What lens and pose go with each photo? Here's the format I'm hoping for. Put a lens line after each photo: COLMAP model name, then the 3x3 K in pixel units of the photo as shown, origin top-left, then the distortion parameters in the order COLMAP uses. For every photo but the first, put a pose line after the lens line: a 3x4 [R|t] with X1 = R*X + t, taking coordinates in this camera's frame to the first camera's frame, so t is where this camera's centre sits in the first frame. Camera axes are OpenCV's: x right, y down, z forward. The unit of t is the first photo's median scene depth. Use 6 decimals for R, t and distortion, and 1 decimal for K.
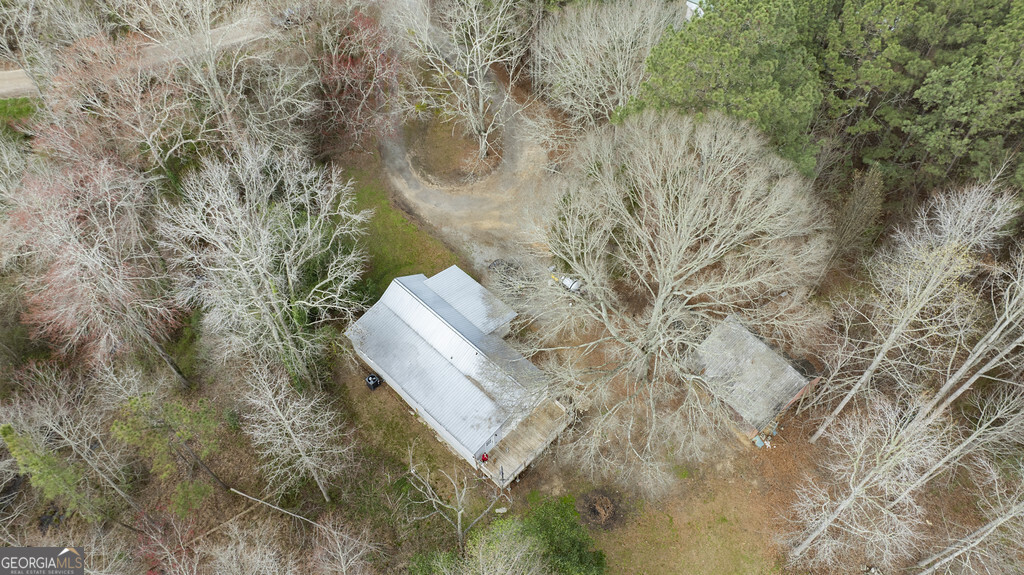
lens RADIAL K [[728.2, 0, 509.1], [0, 728.2, 284.1], [0, 0, 1]] dist [-0.039347, 0.050023]
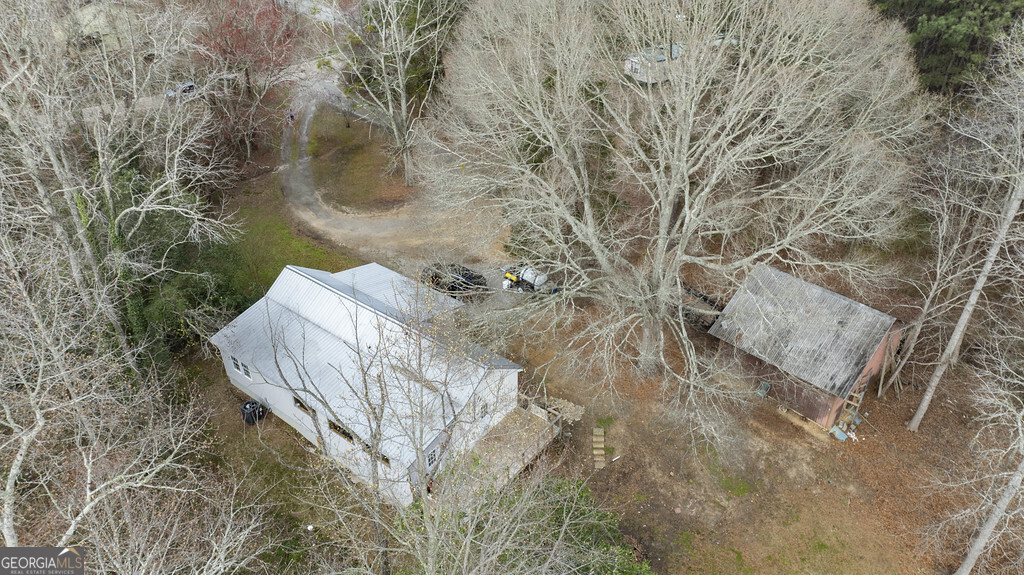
lens RADIAL K [[728.2, 0, 515.1], [0, 728.2, 285.2], [0, 0, 1]] dist [-0.039347, 0.050023]
pose [[0.993128, -0.064024, 0.097967, -0.007948], [0.091487, 0.946744, -0.308717, 0.250708], [-0.072984, 0.315558, 0.946095, 0.327160]]
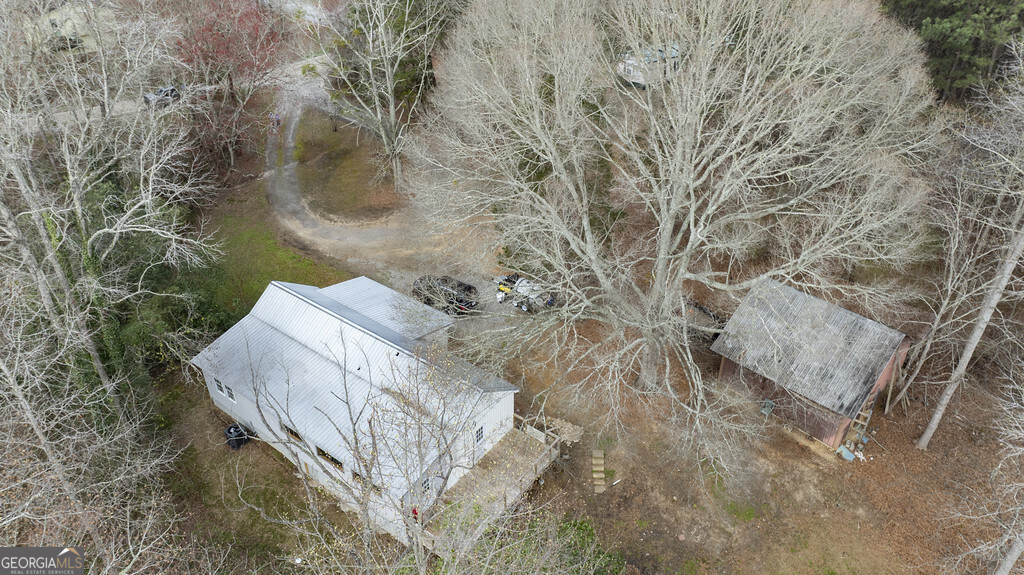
lens RADIAL K [[728.2, 0, 514.7], [0, 728.2, 287.6], [0, 0, 1]] dist [-0.039347, 0.050023]
pose [[0.991184, -0.071556, 0.111506, -0.009369], [0.102234, 0.948396, -0.300156, 0.226268], [-0.084274, 0.308910, 0.947350, 0.346155]]
